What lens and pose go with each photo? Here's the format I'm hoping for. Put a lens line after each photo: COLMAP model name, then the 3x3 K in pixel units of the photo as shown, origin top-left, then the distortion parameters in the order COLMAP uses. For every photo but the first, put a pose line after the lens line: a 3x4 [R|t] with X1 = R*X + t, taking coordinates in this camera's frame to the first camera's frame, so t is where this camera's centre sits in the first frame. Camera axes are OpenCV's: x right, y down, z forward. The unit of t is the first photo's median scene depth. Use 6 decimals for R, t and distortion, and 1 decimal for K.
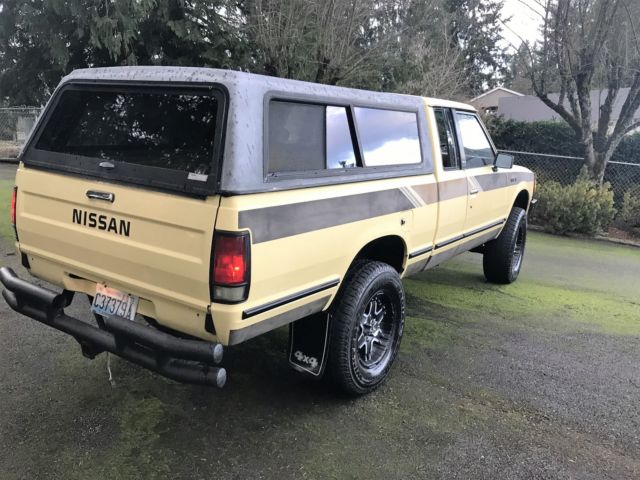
lens RADIAL K [[558.3, 0, 320.0], [0, 558.3, 240.0], [0, 0, 1]] dist [0.023982, -0.002009]
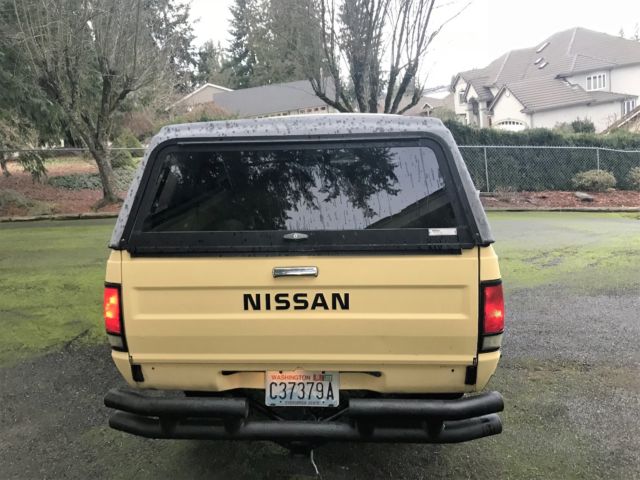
lens RADIAL K [[534.4, 0, 320.0], [0, 534.4, 240.0], [0, 0, 1]] dist [0.028662, -0.010548]
pose [[0.865387, -0.192896, 0.462490, -0.609226], [0.185455, 0.980694, 0.062016, -0.143091], [-0.465523, 0.032104, 0.884453, 0.207389]]
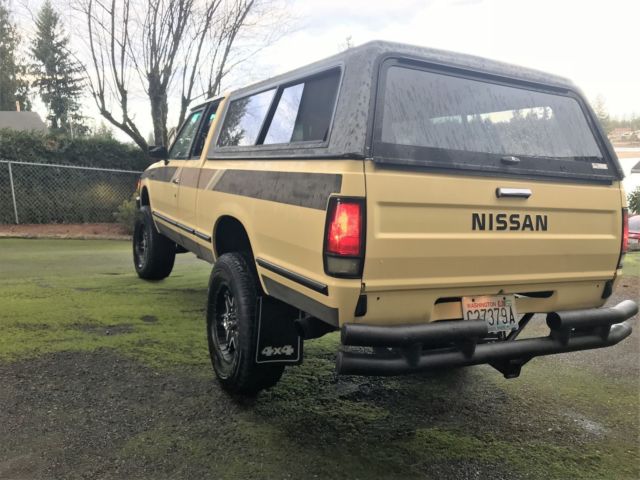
lens RADIAL K [[523.0, 0, 320.0], [0, 523.0, 240.0], [0, 0, 1]] dist [0.031295, -0.007093]
pose [[0.487257, -0.130120, 0.863510, -1.076764], [0.156058, 0.985893, 0.060502, -0.087207], [-0.859201, 0.105278, 0.500689, 0.708628]]
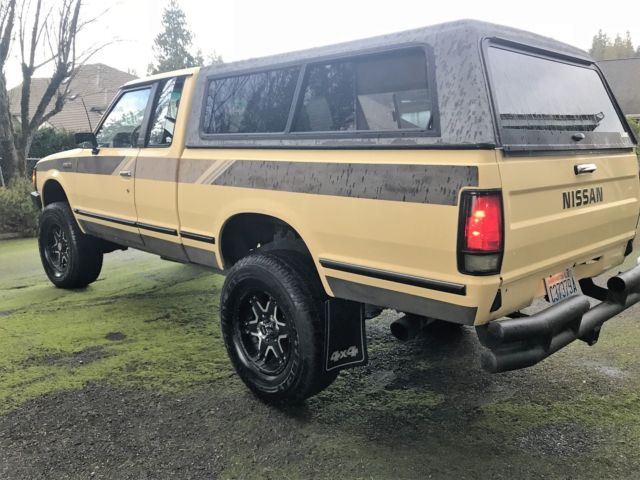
lens RADIAL K [[534.4, 0, 320.0], [0, 534.4, 240.0], [0, 0, 1]] dist [0.028662, -0.010548]
pose [[0.207812, -0.225582, 0.951802, -1.139133], [0.225025, 0.957972, 0.177913, -0.187305], [-0.951934, 0.177207, 0.249839, 1.014751]]
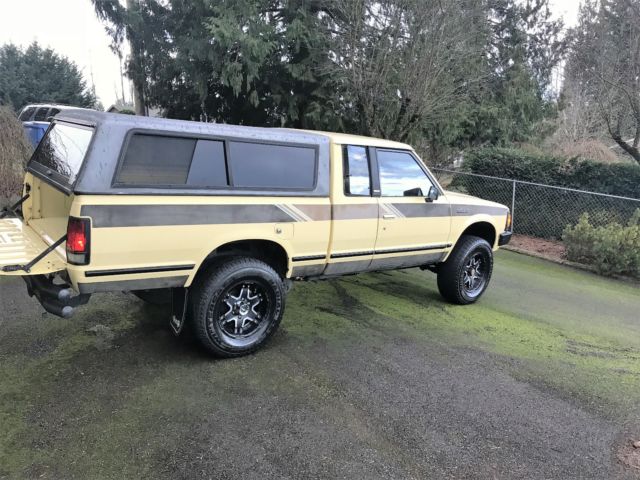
lens RADIAL K [[512.4, 0, 320.0], [0, 512.4, 240.0], [0, 0, 1]] dist [0.013195, 0.011420]
pose [[0.954741, 0.099139, -0.280430, 0.616015], [-0.108547, 0.993925, -0.018180, -0.000554], [0.276924, 0.047797, 0.959702, -0.120850]]
